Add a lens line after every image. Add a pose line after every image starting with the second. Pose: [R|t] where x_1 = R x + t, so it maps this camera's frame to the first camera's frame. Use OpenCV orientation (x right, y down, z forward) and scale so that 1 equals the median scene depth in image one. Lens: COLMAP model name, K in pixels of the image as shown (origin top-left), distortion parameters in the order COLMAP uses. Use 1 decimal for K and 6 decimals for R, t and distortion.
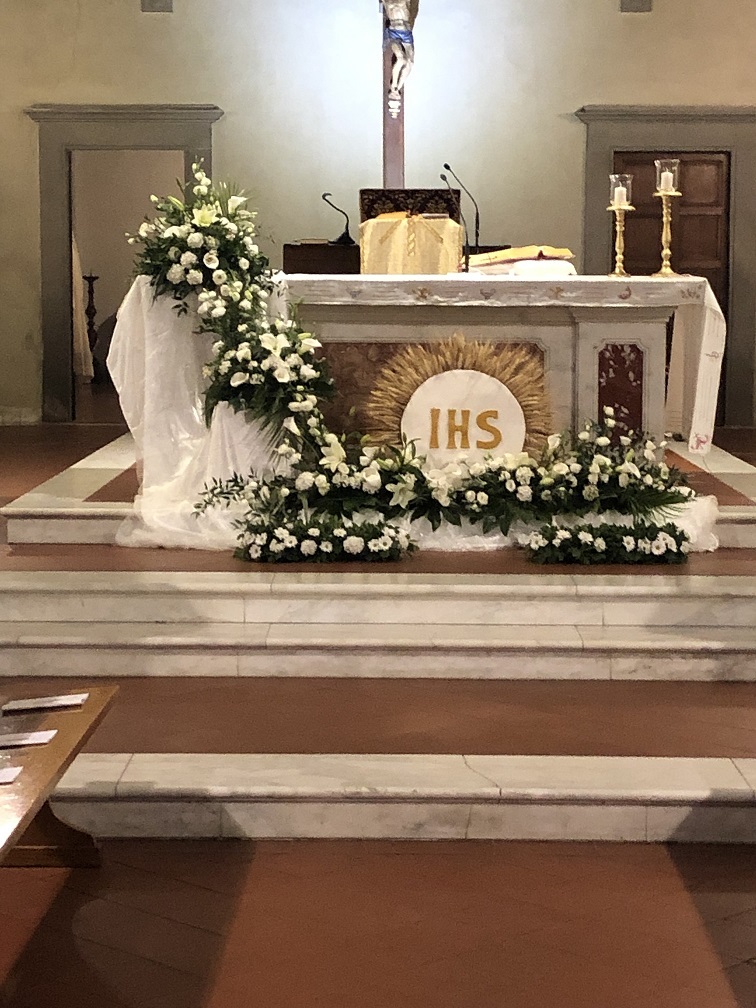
lens RADIAL K [[2276.6, 0, 390.8], [0, 2276.6, 488.3], [0, 0, 1]] dist [0.244607, -0.678635]
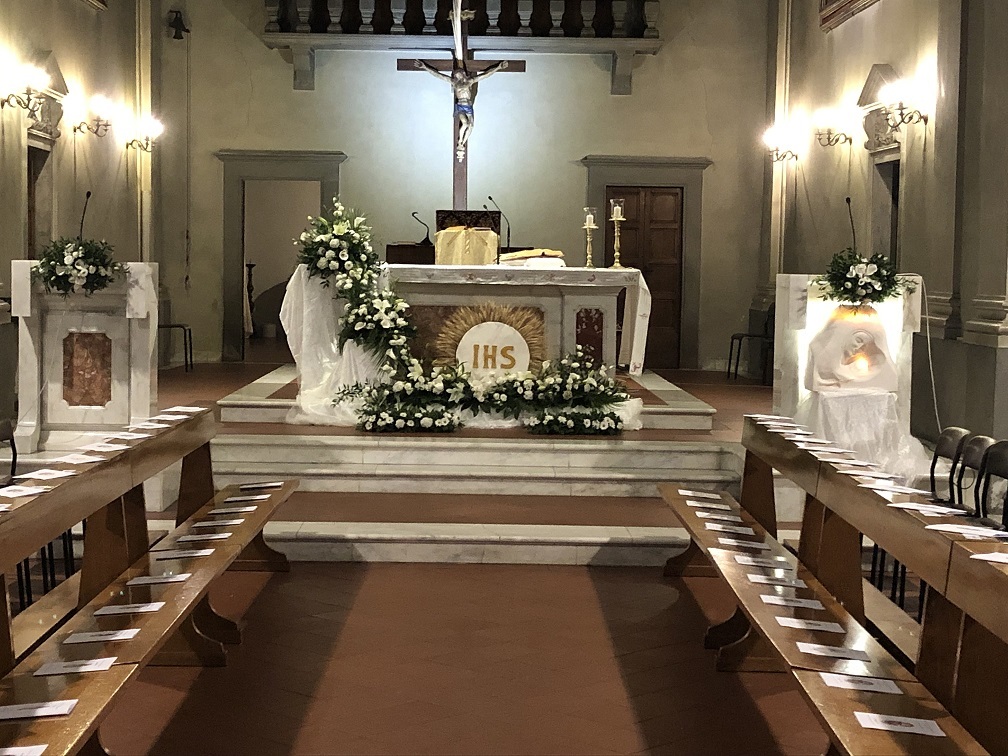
lens RADIAL K [[1860.7, 0, 504.0], [0, 1860.7, 378.0], [0, 0, 1]] dist [0.167034, -0.143820]
pose [[0.999773, 0.010464, 0.018573, 0.014466], [-0.009849, 0.999409, -0.032919, 0.034504], [-0.018907, 0.032729, 0.999285, -0.371333]]
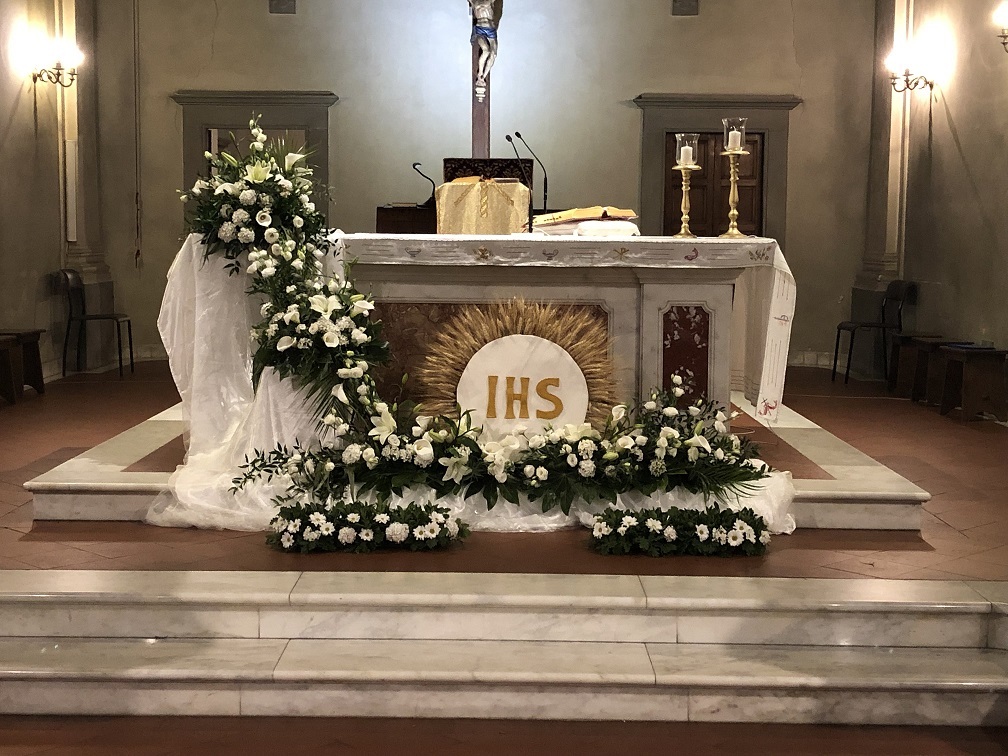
lens RADIAL K [[1475.3, 0, 504.8], [0, 1475.3, 360.1], [0, 0, 1]] dist [0.263615, -1.199544]
pose [[0.999989, 0.004551, -0.000729, 0.024685], [-0.004557, 0.999949, -0.009043, -0.035731], [0.000688, 0.009046, 0.999959, 0.384965]]
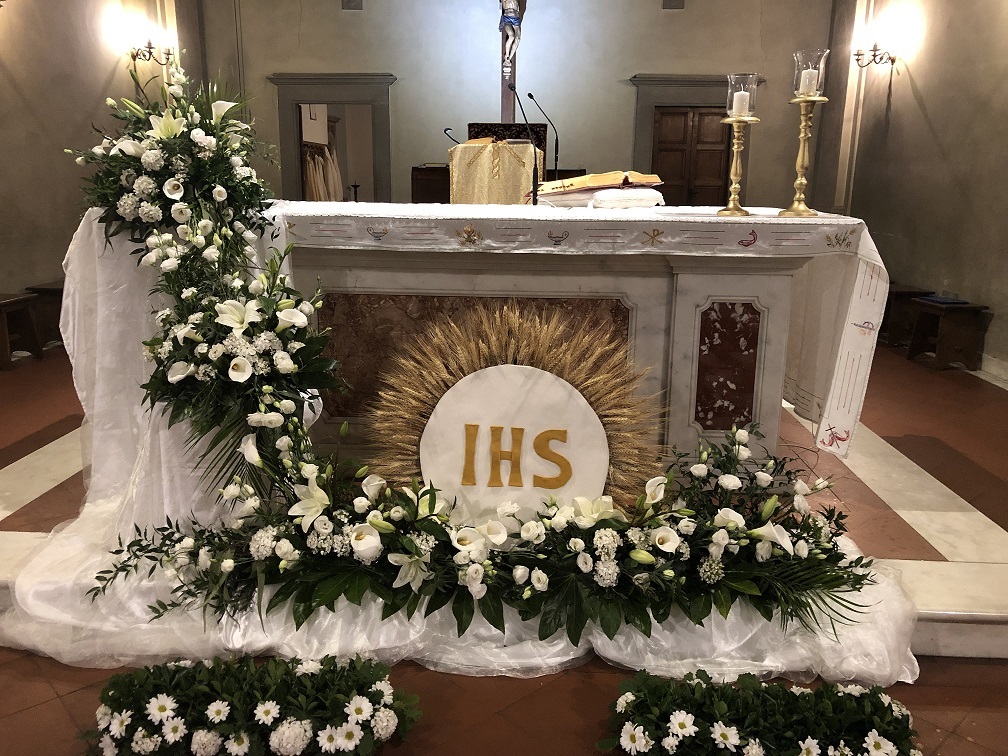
lens RADIAL K [[790.2, 0, 507.8], [0, 790.2, 362.4], [0, 0, 1]] dist [0.021828, -0.005902]
pose [[0.999217, 0.015558, -0.036368, 0.037628], [-0.010534, 0.990861, 0.134478, -0.082730], [0.038128, -0.133990, 0.990249, 0.773429]]
